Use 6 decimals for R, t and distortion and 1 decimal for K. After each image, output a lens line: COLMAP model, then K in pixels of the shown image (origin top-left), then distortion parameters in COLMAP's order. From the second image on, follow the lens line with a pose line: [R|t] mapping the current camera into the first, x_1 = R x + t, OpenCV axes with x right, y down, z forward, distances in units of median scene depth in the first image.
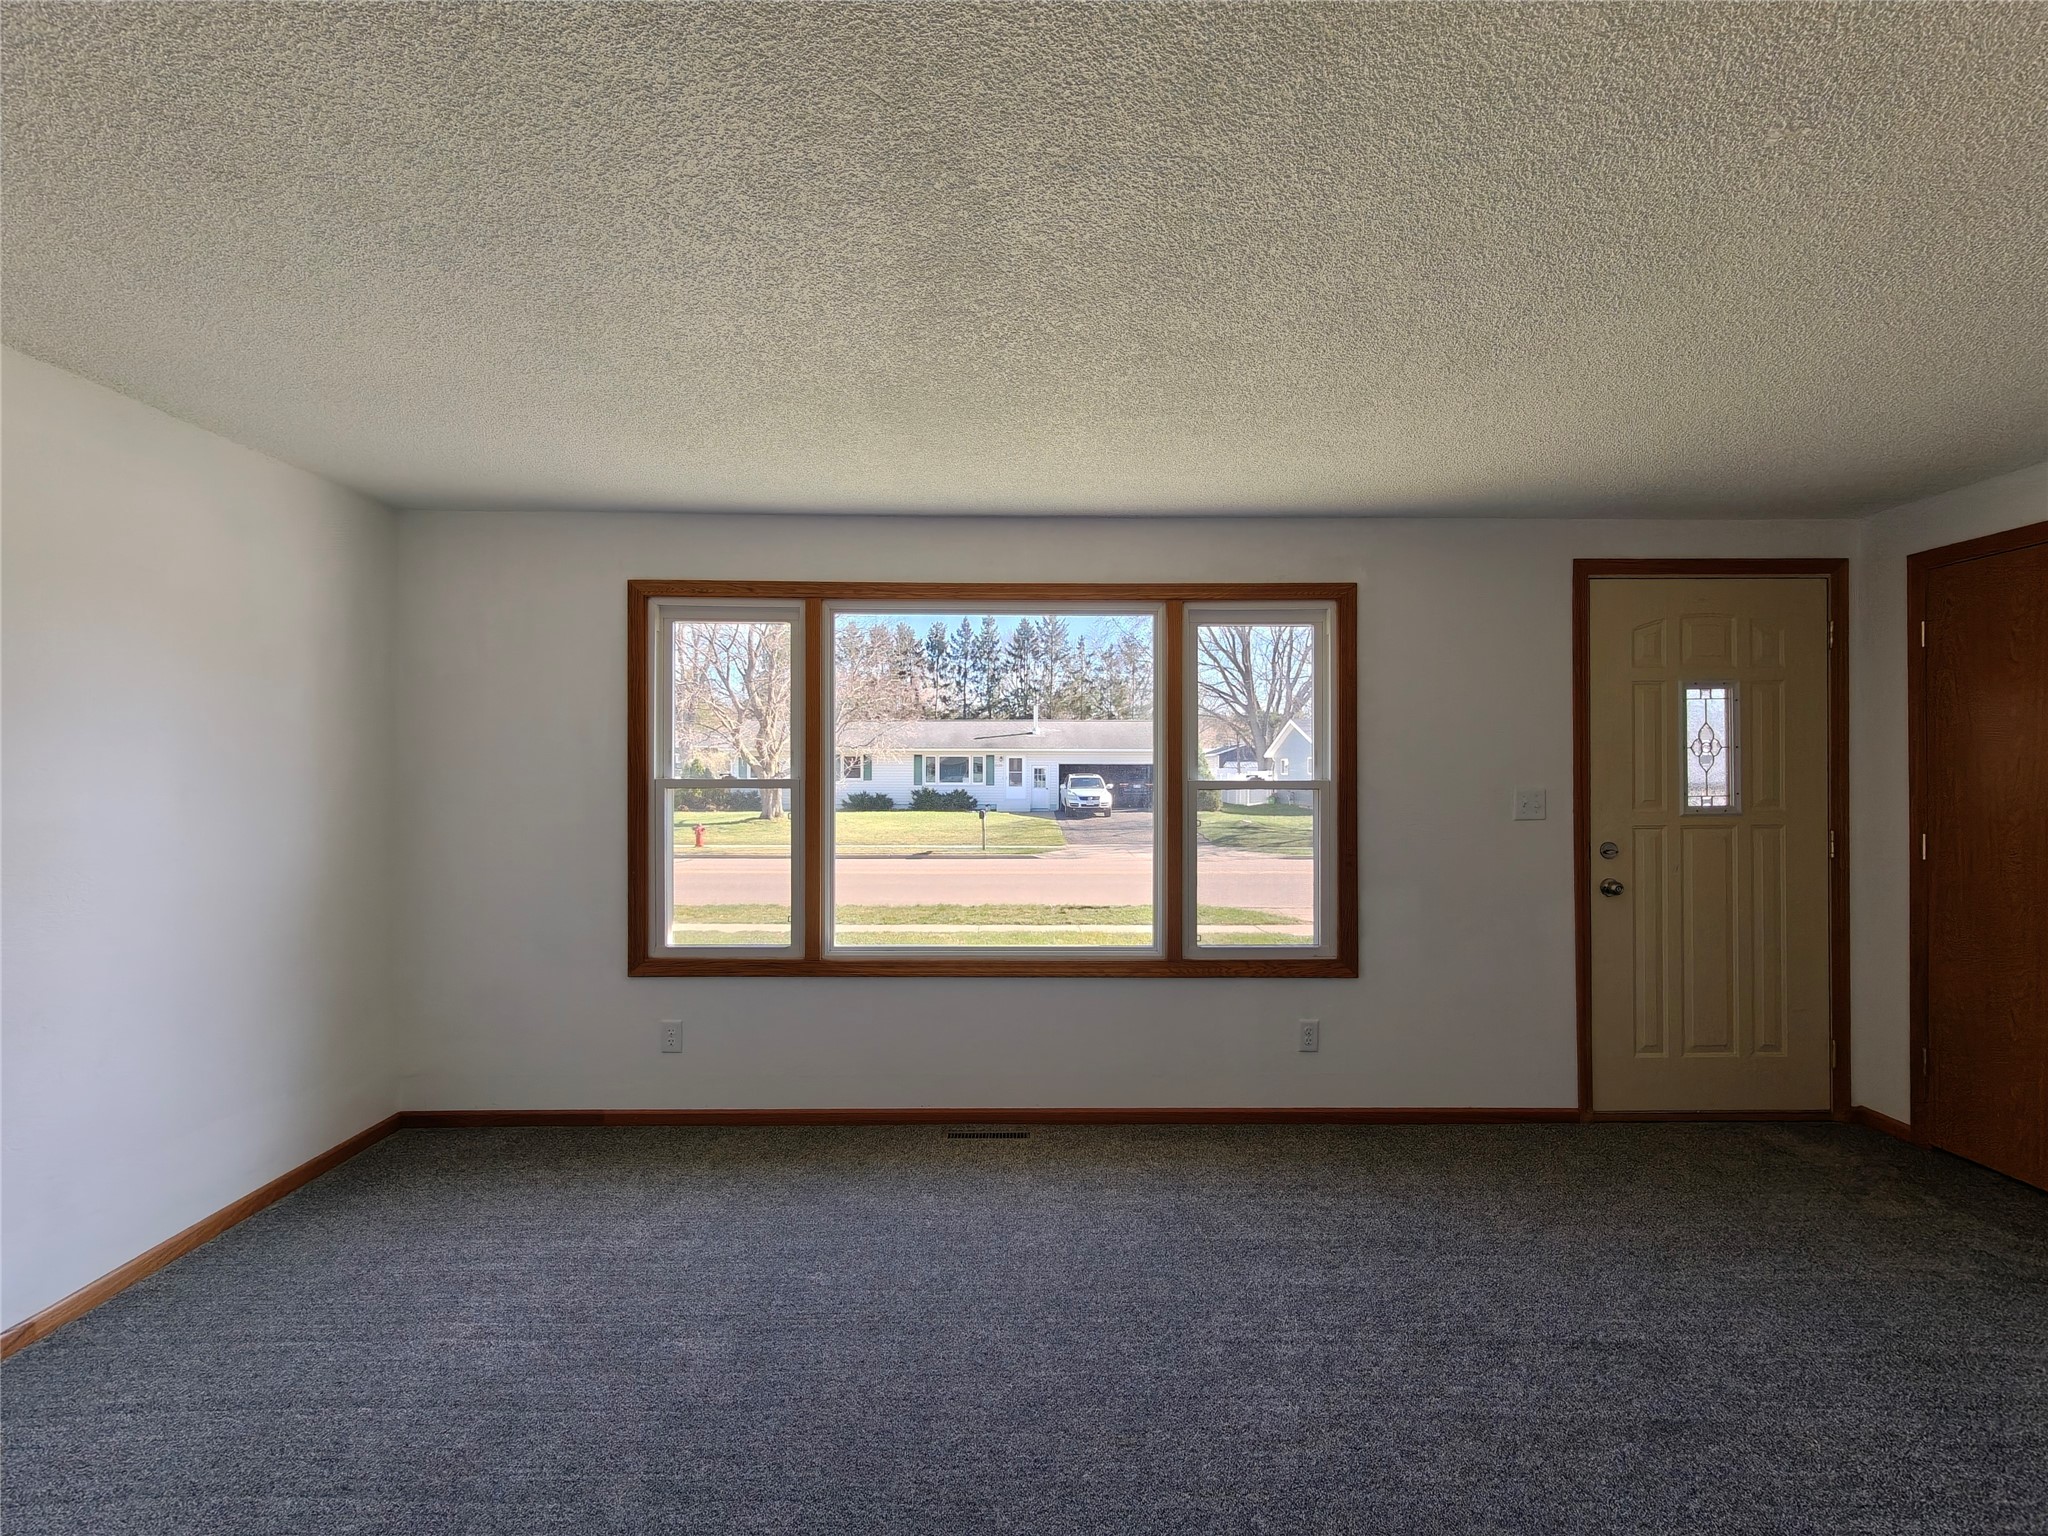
lens RADIAL K [[974.4, 0, 1024.0], [0, 974.4, 768.0], [0, 0, 1]] dist [0.000839, 0.000787]
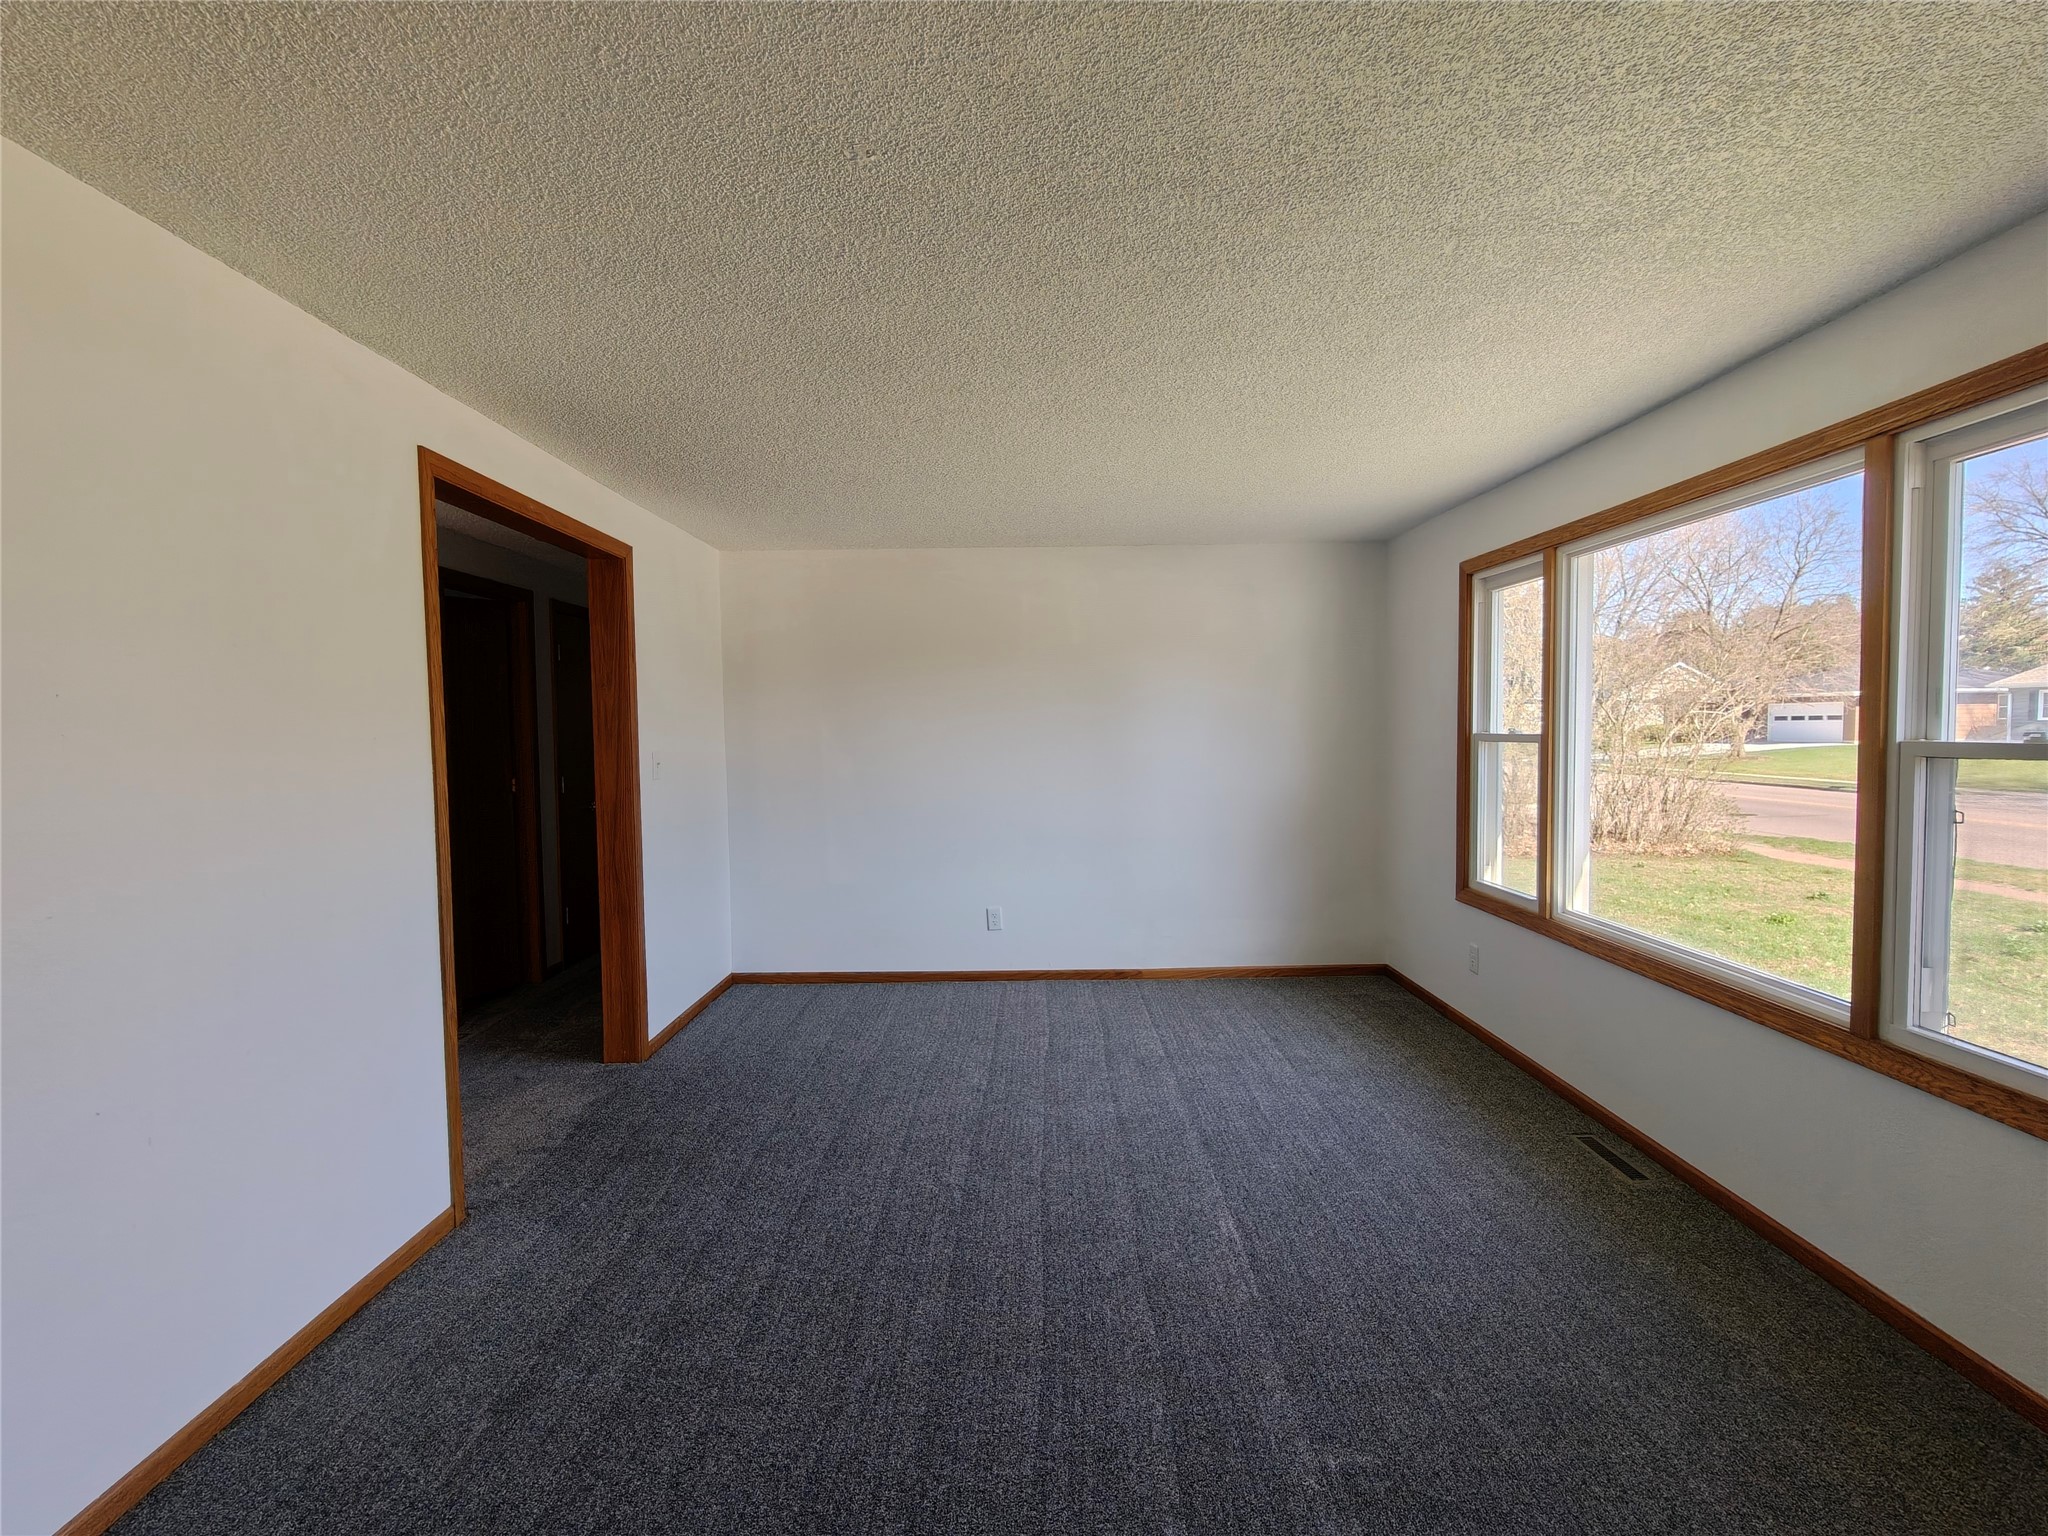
lens RADIAL K [[974.4, 0, 1024.0], [0, 974.4, 768.0], [0, 0, 1]] dist [0.000839, 0.000787]
pose [[-0.020557, 0.043026, -0.998862, 0.775040], [0.014136, 0.998986, 0.042741, -0.003803], [0.999689, -0.013241, -0.021145, 0.494324]]
